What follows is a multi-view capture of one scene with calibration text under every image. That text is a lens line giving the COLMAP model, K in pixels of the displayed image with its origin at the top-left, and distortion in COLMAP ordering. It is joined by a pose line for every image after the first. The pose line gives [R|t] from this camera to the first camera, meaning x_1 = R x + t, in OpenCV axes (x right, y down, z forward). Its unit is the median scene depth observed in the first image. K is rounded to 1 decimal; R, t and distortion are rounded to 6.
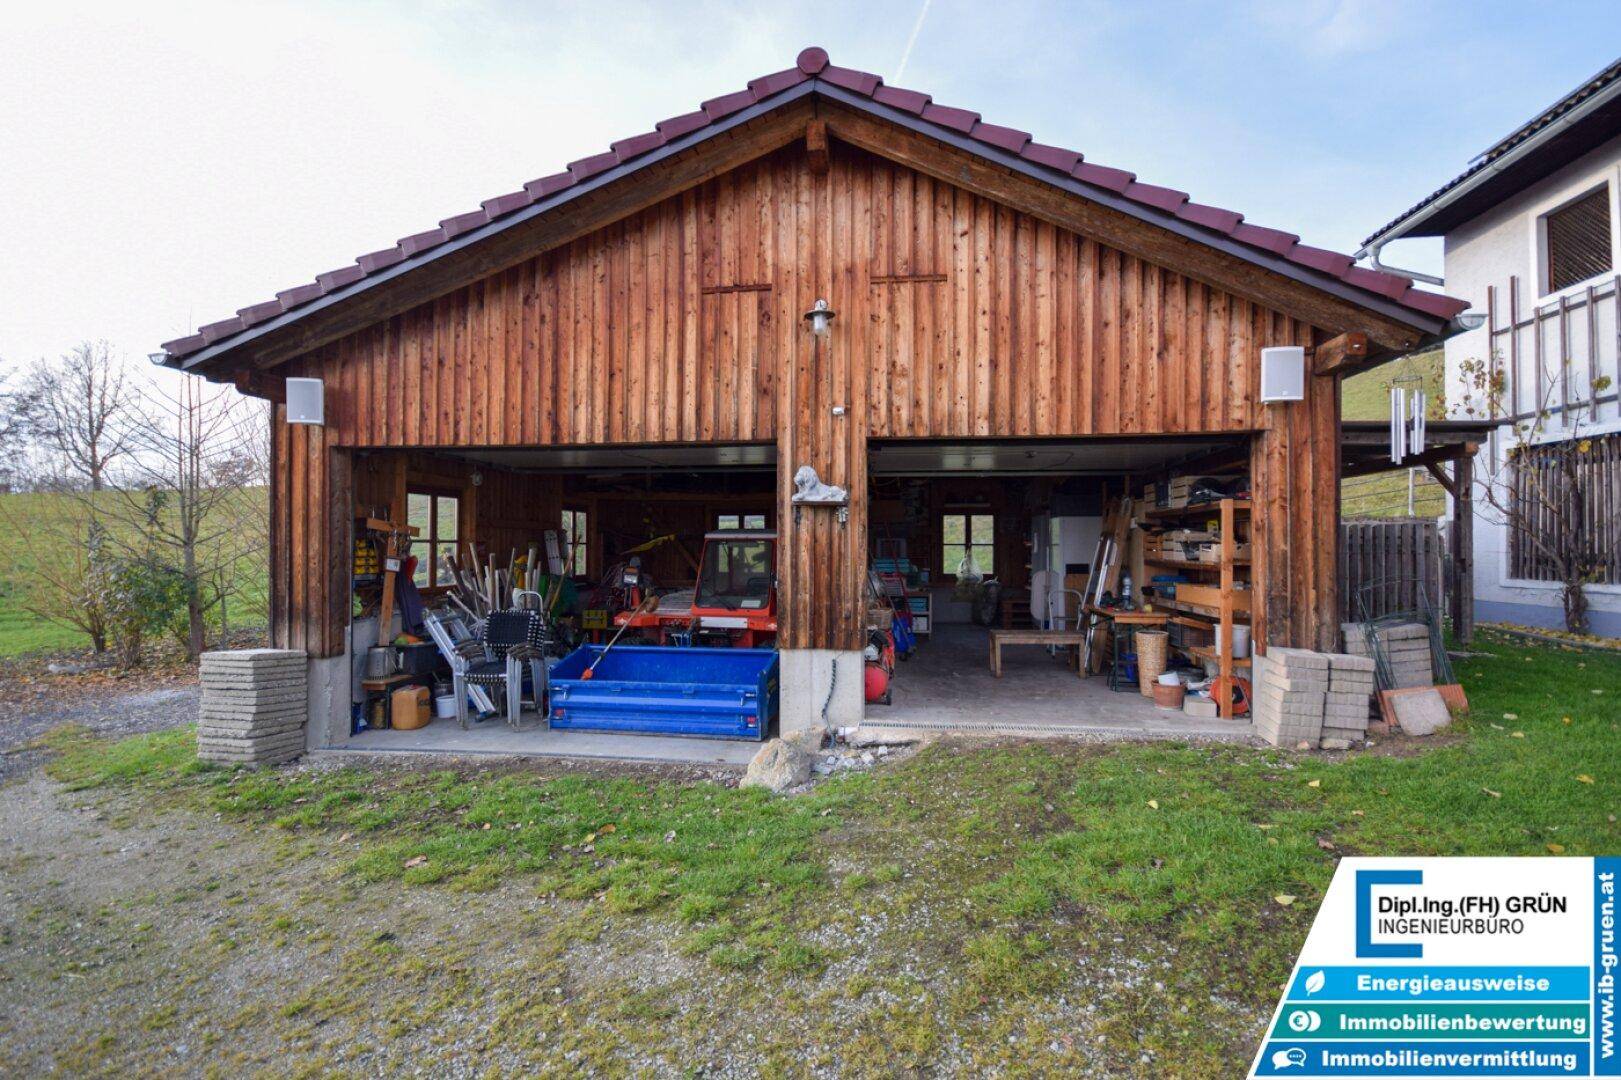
lens RADIAL K [[719.9, 0, 810.5], [0, 719.9, 540.0], [0, 0, 1]] dist [0.000772, -0.000224]
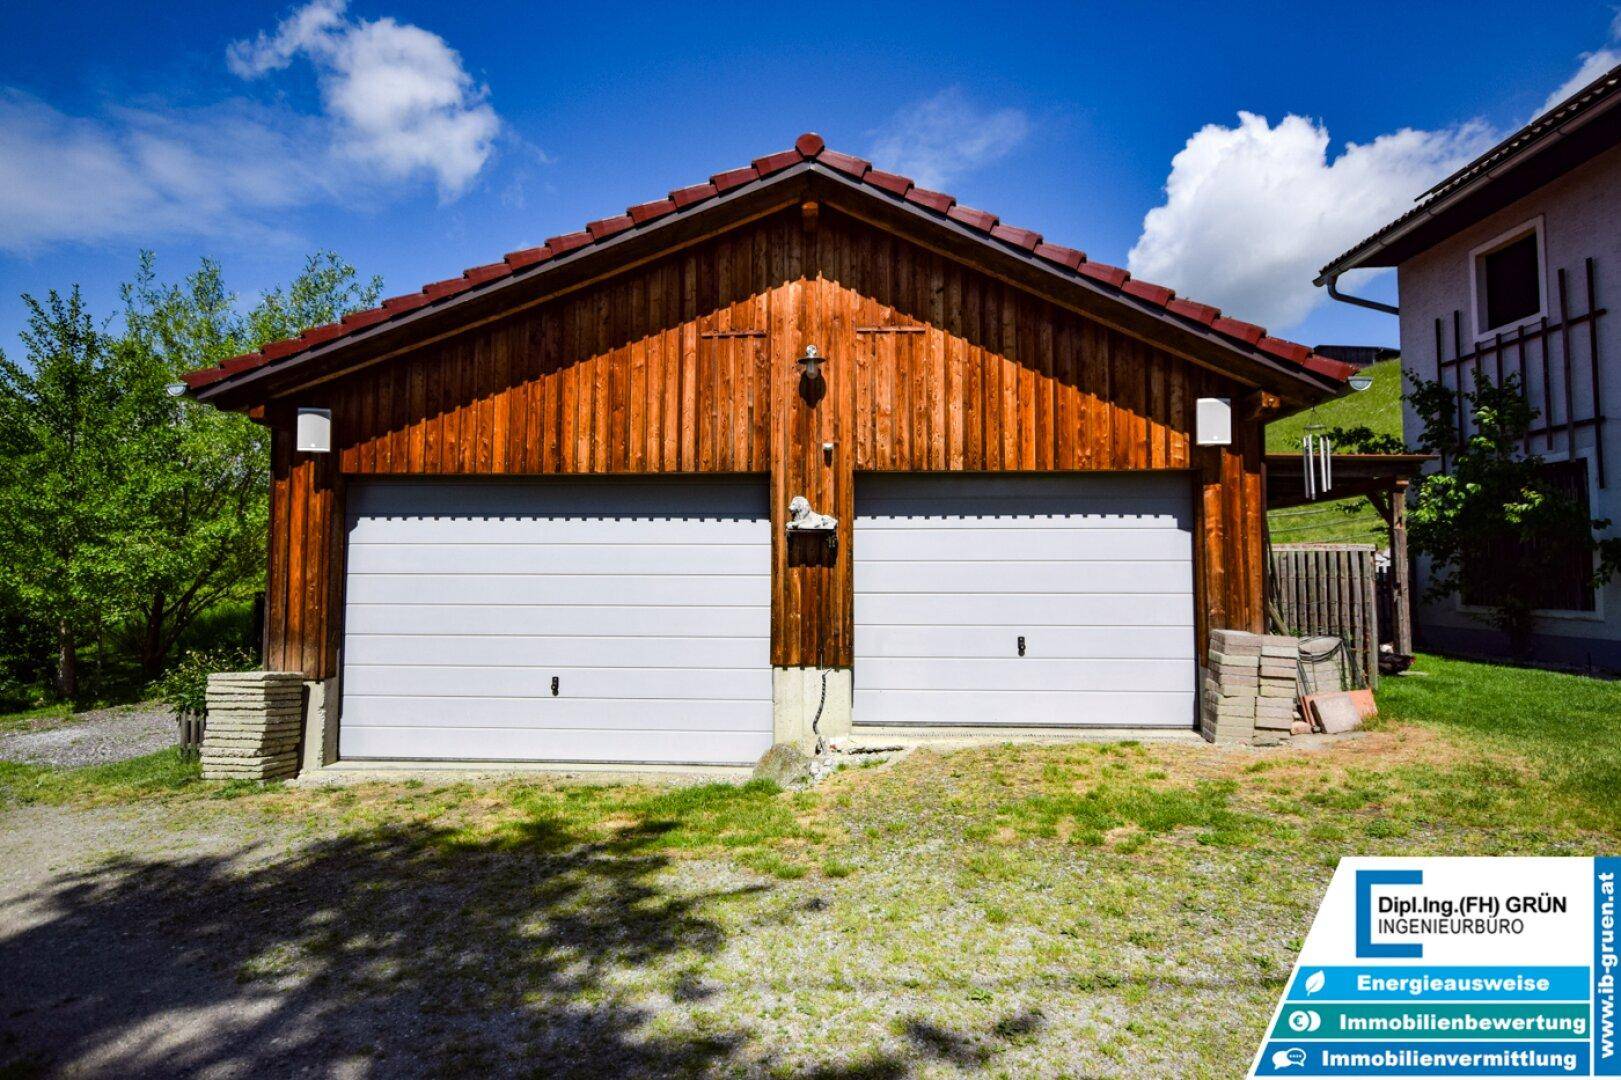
lens RADIAL K [[790.5, 0, 808.6], [0, 790.5, 523.5], [0, 0, 1]] dist [0.013213, 0.000091]
pose [[0.998021, 0.004506, 0.062728, -0.063880], [-0.001037, 0.998473, -0.055229, 0.004851], [-0.062881, 0.055054, 0.996501, -0.188765]]
